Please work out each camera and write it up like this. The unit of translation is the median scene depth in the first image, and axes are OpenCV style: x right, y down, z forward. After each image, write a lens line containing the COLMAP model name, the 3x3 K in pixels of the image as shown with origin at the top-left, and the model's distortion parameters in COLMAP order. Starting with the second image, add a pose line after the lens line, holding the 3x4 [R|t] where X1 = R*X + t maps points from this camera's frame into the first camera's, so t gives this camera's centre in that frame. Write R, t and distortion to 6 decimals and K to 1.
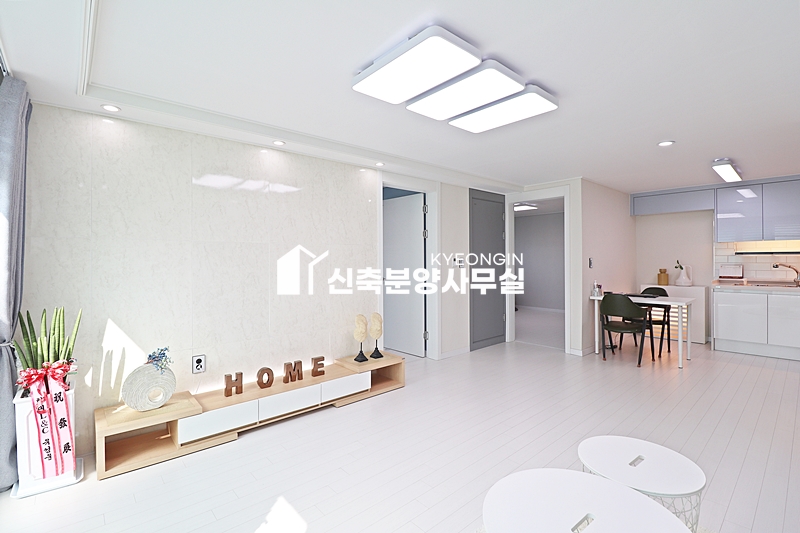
lens RADIAL K [[369.4, 0, 394.2], [0, 369.4, 267.4], [0, 0, 1]] dist [-0.011855, -0.007371]
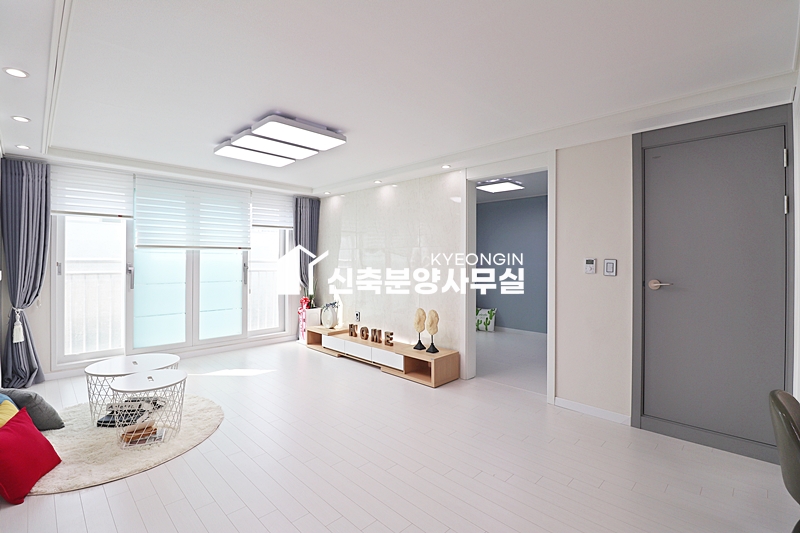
lens RADIAL K [[369.4, 0, 395.0], [0, 369.4, 271.0], [0, 0, 1]] dist [-0.011855, -0.007371]
pose [[0.055355, 0.039741, -0.997676, 1.236470], [-0.025288, 0.998943, 0.038388, -0.035033], [0.998146, 0.023104, 0.056301, 1.025003]]
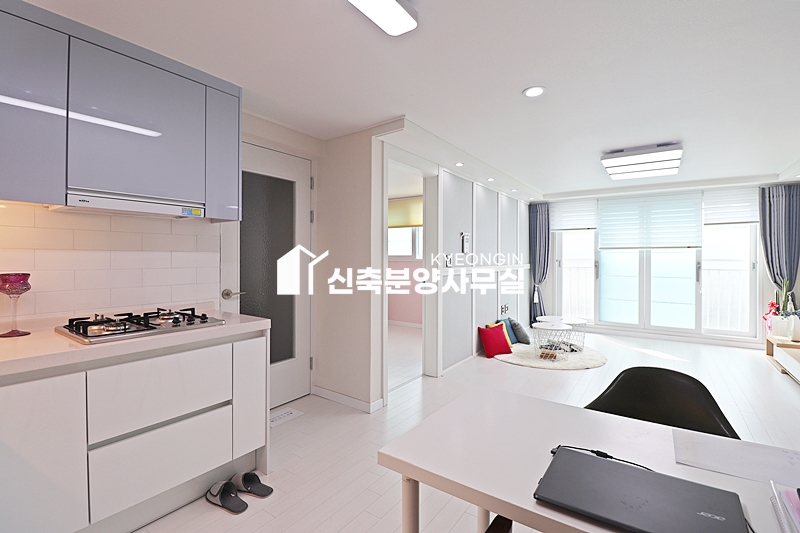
lens RADIAL K [[369.4, 0, 401.9], [0, 369.4, 261.7], [0, 0, 1]] dist [-0.011855, -0.007371]
pose [[-0.974781, 0.008977, -0.222982, 1.277713], [0.002077, 0.999512, 0.031159, -0.043962], [0.223153, 0.029910, -0.974325, 1.842397]]
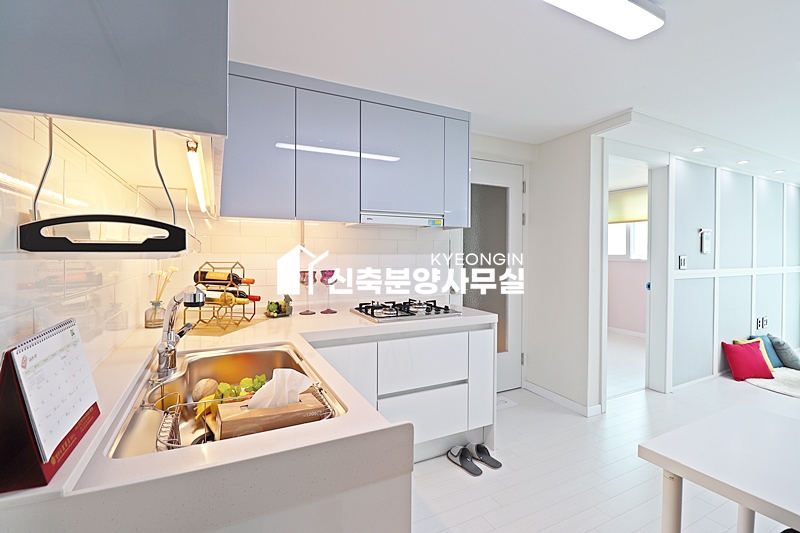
lens RADIAL K [[369.4, 0, 396.1], [0, 369.4, 260.6], [0, 0, 1]] dist [-0.011855, -0.007371]
pose [[-0.961198, 0.002467, 0.275847, 1.363276], [0.011701, 0.999425, 0.031834, -0.056892], [-0.275610, 0.033827, -0.960674, 1.930559]]
